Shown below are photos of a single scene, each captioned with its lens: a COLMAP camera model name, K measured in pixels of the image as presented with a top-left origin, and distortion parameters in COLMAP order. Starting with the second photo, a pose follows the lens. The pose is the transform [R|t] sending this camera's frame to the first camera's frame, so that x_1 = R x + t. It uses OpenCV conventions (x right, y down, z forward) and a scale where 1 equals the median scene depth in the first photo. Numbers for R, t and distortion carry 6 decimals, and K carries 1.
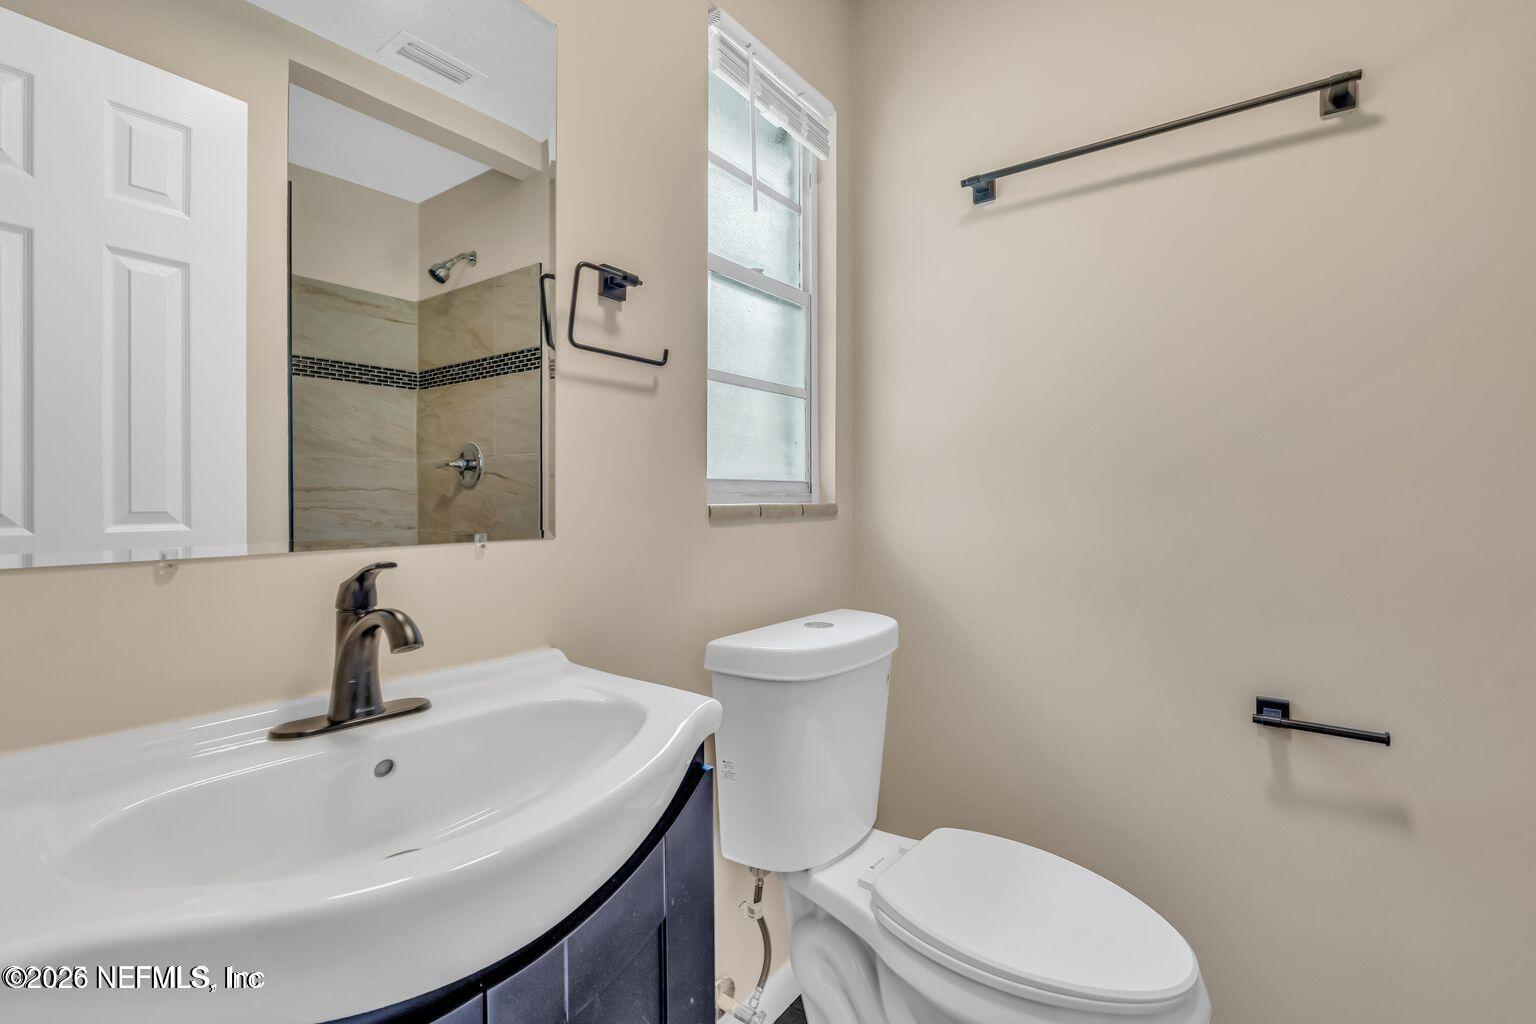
lens RADIAL K [[684.0, 0, 763.3], [0, 684.0, 510.7], [0, 0, 1]] dist [0.000203, -0.000874]
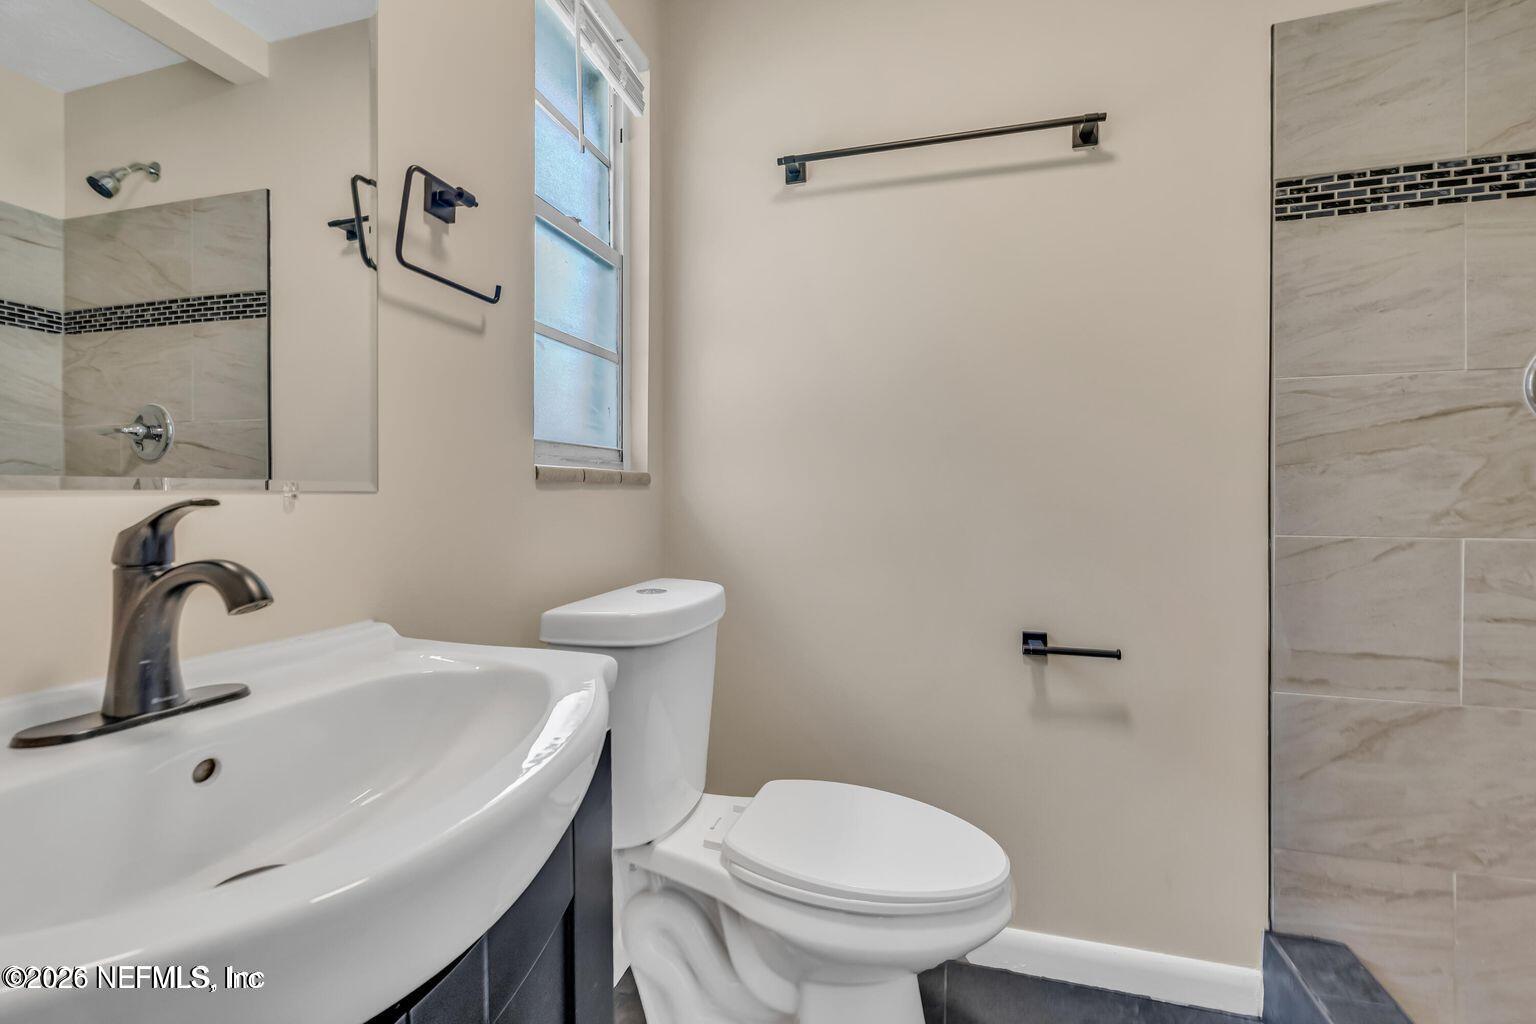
lens RADIAL K [[684.0, 0, 757.8], [0, 684.0, 502.8], [0, 0, 1]] dist [0.000203, -0.000874]
pose [[0.940963, -0.006886, 0.338439, -0.106700], [0.004474, 0.999959, 0.007907, 0.035264], [-0.338479, -0.005926, 0.940955, 0.036925]]
